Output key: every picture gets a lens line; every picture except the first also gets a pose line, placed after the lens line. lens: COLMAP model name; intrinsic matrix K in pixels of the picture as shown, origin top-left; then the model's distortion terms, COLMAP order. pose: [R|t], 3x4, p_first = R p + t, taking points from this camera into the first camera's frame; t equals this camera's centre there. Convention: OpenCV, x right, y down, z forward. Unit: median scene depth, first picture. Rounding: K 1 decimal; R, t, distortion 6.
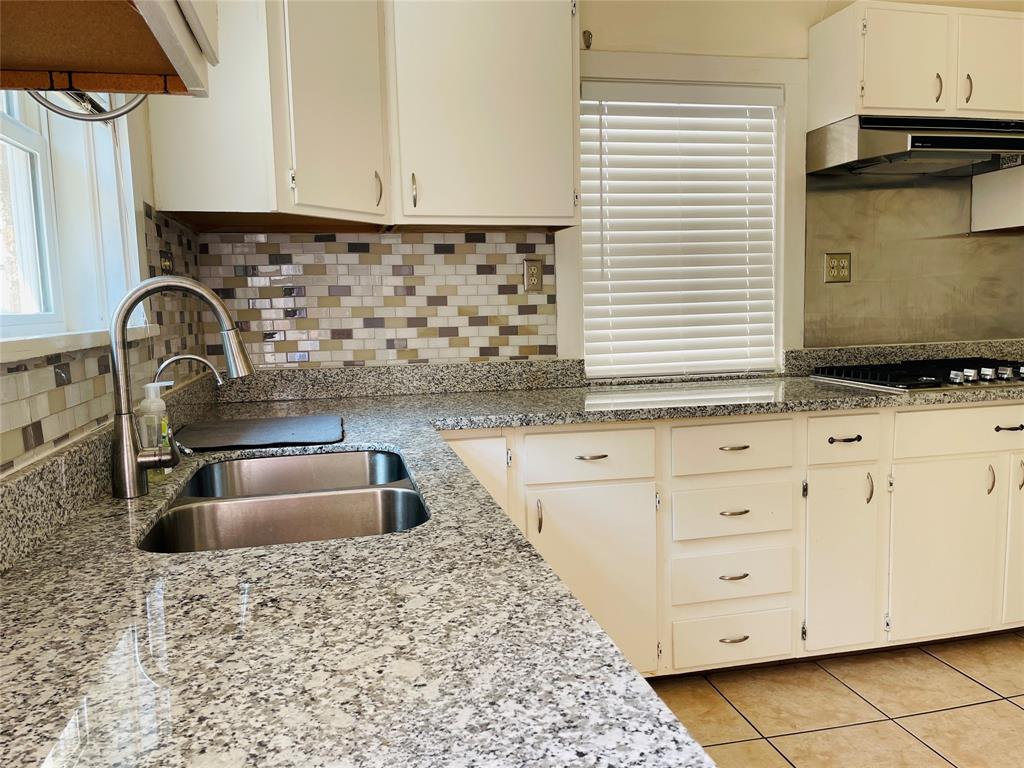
lens RADIAL K [[780.0, 0, 509.1], [0, 780.0, 385.2], [0, 0, 1]] dist [0.053783, -0.044478]
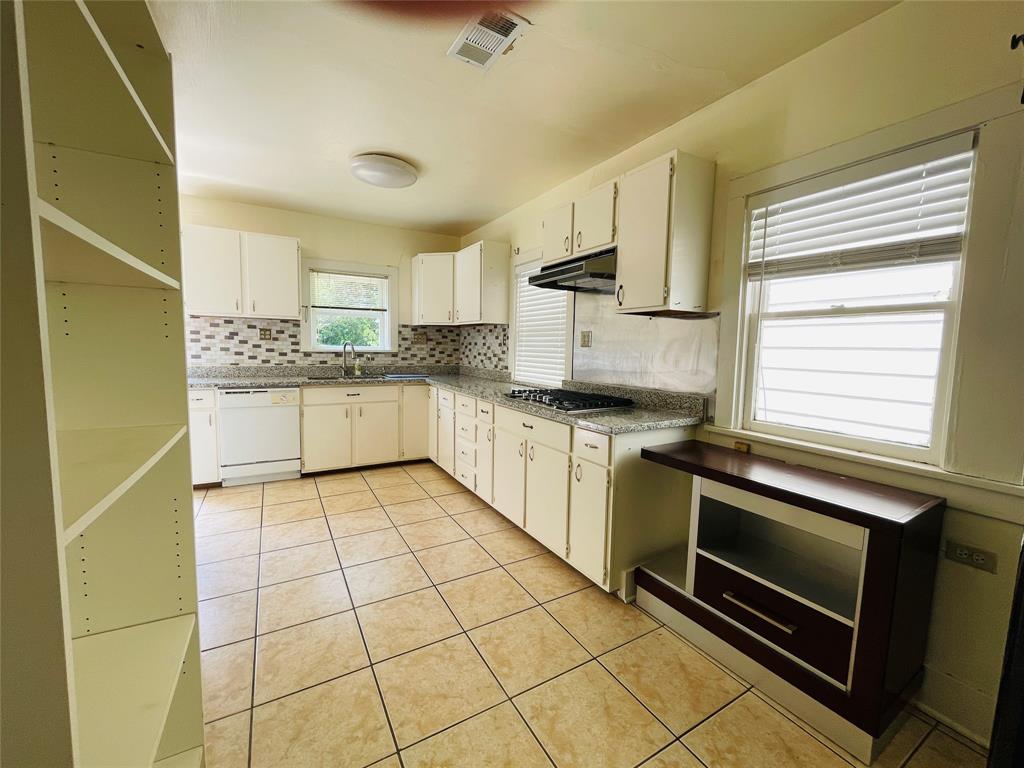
lens RADIAL K [[415.8, 0, 514.3], [0, 415.8, 383.8], [0, 0, 1]] dist [0.001140, 0.000054]
pose [[0.293175, 0.118300, -0.948711, 1.456796], [-0.126271, 0.988413, 0.084230, -0.117541], [0.947683, 0.095100, 0.304716, 0.610760]]
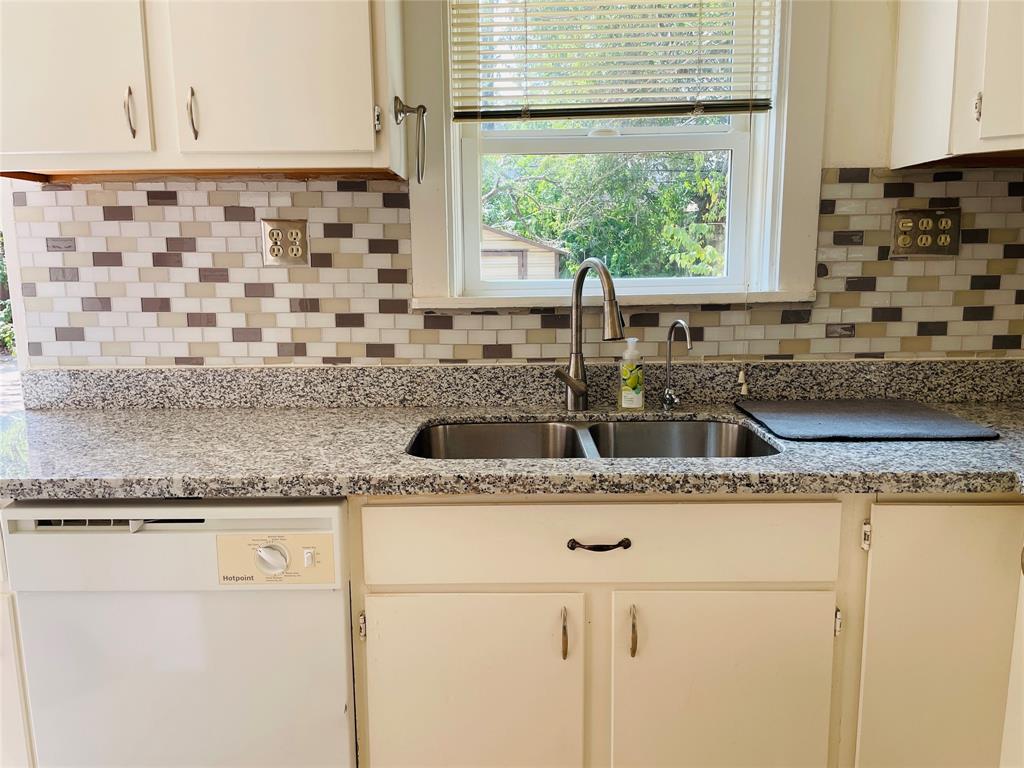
lens RADIAL K [[780.0, 0, 505.8], [0, 780.0, 386.9], [0, 0, 1]] dist [0.053783, -0.044478]
pose [[-0.237605, 0.184184, -0.953740, 0.437474], [-0.080237, 0.974782, 0.208237, -0.090915], [0.968042, 0.126004, -0.216835, 0.564375]]
